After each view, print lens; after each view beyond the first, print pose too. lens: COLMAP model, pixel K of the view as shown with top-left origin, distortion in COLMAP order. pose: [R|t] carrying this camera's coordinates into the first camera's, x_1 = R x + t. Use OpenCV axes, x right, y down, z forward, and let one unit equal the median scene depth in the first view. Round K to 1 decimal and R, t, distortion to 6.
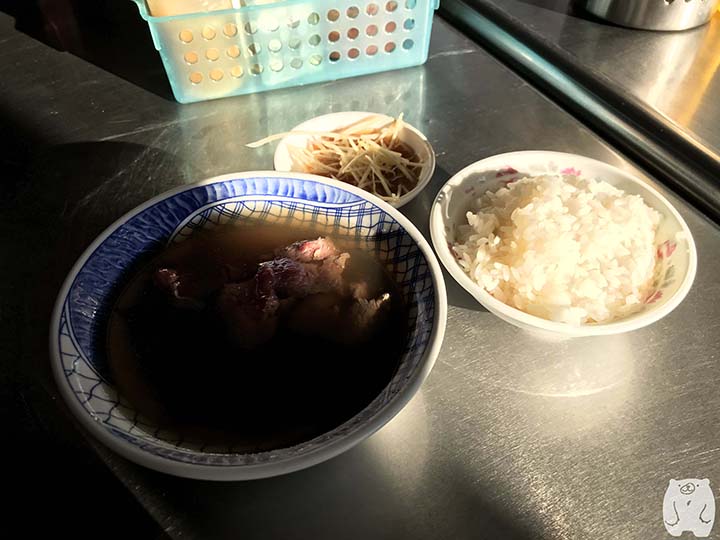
lens RADIAL K [[563.5, 0, 360.0], [0, 563.5, 270.0], [0, 0, 1]] dist [0.003195, 0.004174]
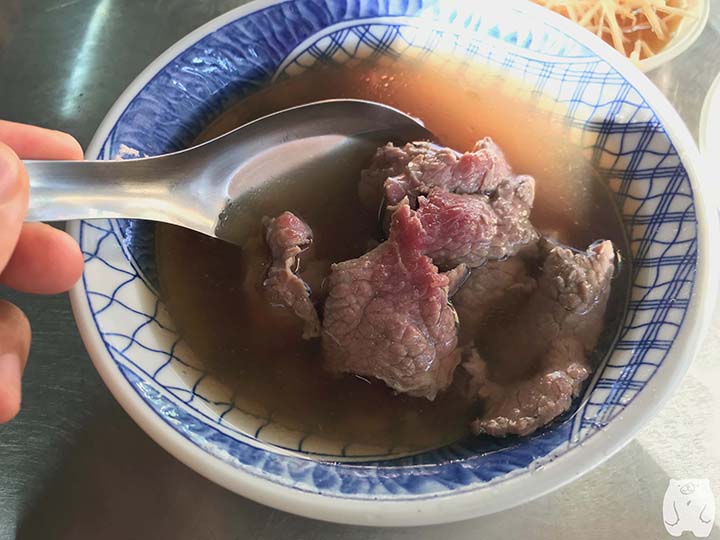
lens RADIAL K [[563.5, 0, 360.0], [0, 563.5, 270.0], [0, 0, 1]] dist [0.003195, 0.004174]
pose [[0.955008, 0.239846, -0.174453, -0.076330], [-0.186439, 0.942960, 0.275803, -0.031592], [0.230652, -0.230869, 0.945251, 0.348255]]
